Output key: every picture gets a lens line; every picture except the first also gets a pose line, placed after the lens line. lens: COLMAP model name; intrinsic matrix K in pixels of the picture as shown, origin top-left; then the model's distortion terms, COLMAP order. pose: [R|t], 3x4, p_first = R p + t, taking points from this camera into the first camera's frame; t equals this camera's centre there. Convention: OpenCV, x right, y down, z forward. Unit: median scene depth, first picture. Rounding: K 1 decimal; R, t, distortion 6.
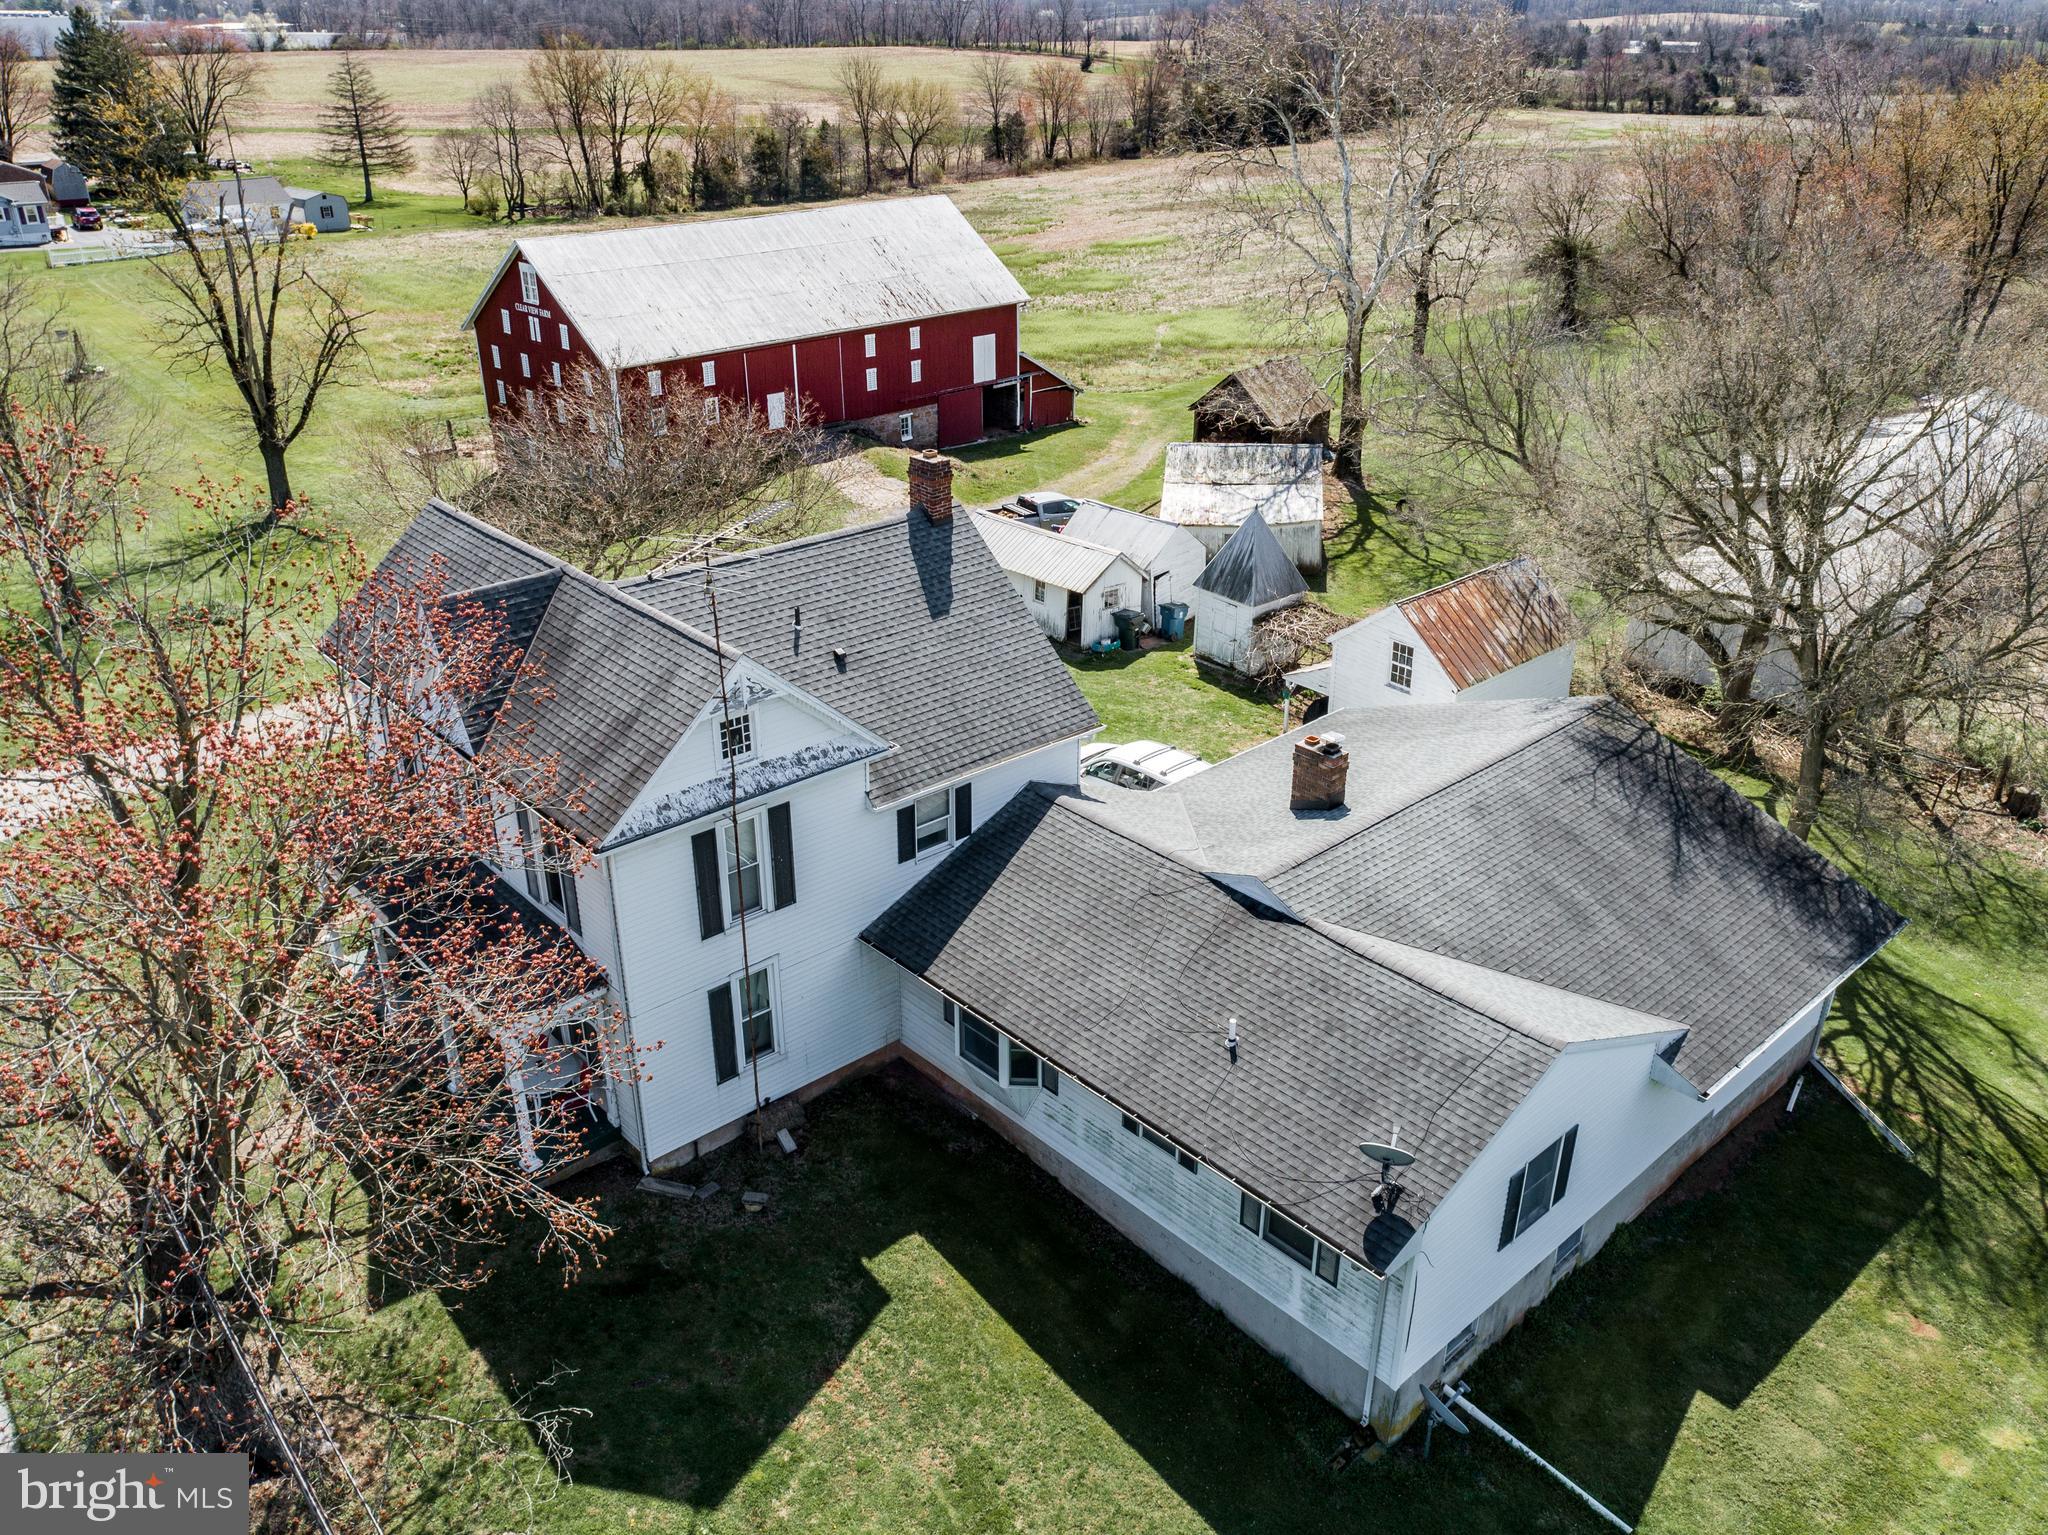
lens RADIAL K [[1502.2, 0, 1024.0], [0, 1502.2, 767.5], [0, 0, 1]] dist [-0.015871, 0.008116]
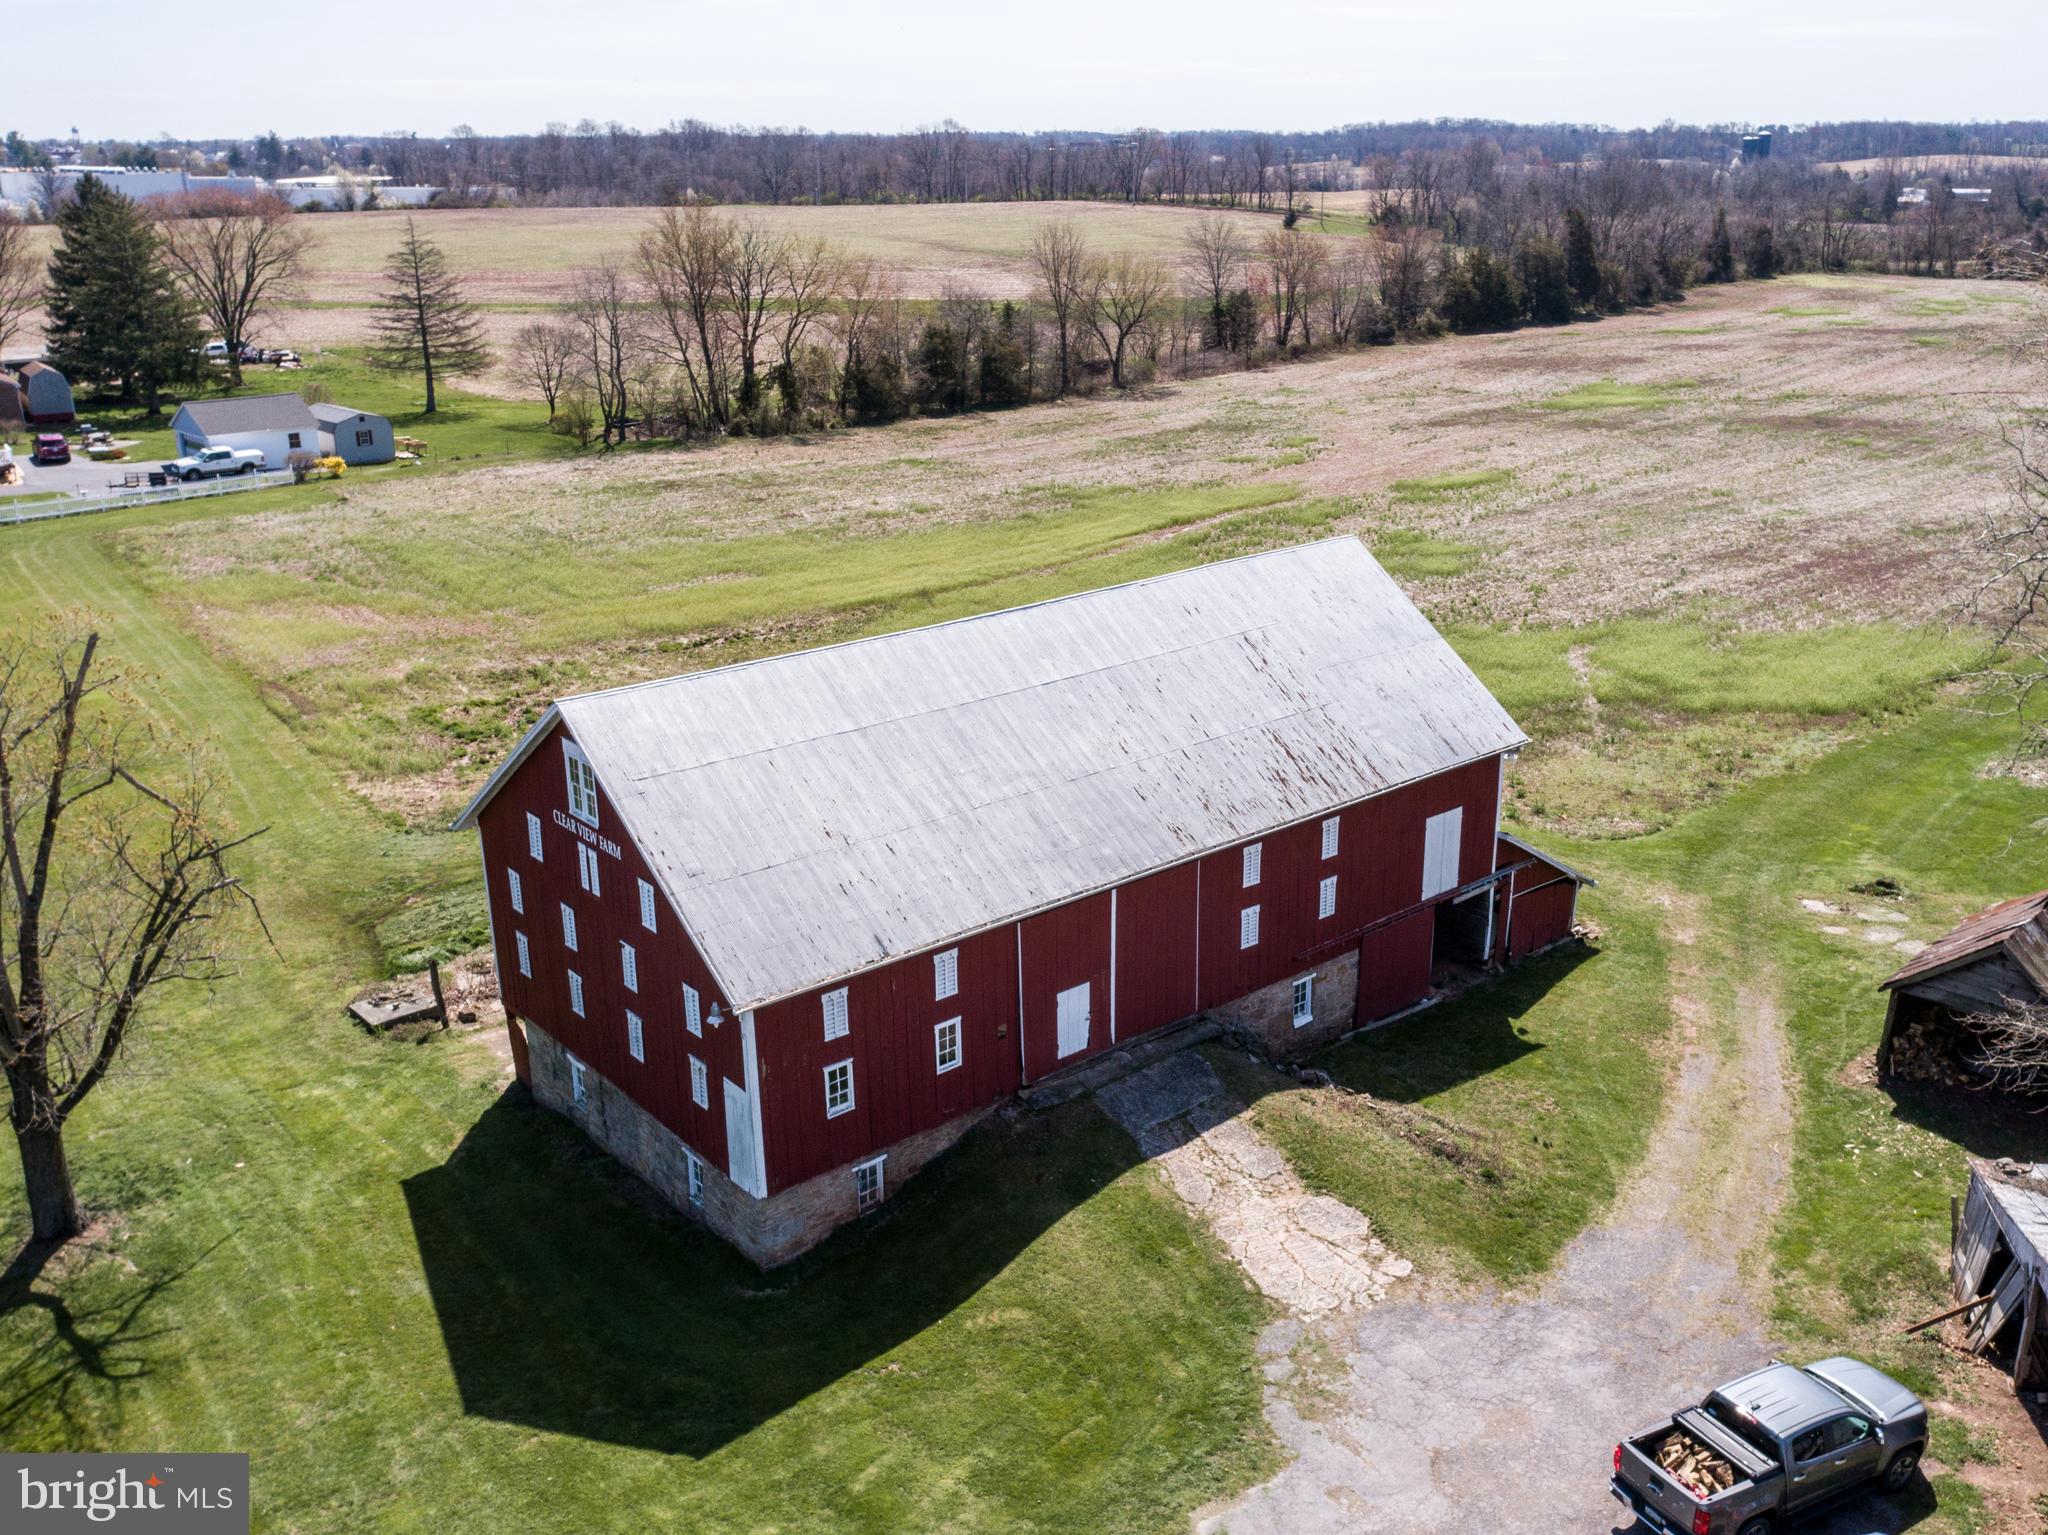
lens RADIAL K [[1577.1, 0, 1033.6], [0, 1577.1, 762.5], [0, 0, 1]] dist [-0.018525, 0.013368]
pose [[0.997622, 0.019508, -0.066103, -0.068684], [-0.025783, 0.995101, -0.095446, -0.128217], [0.063917, 0.096923, 0.993237, 0.228457]]
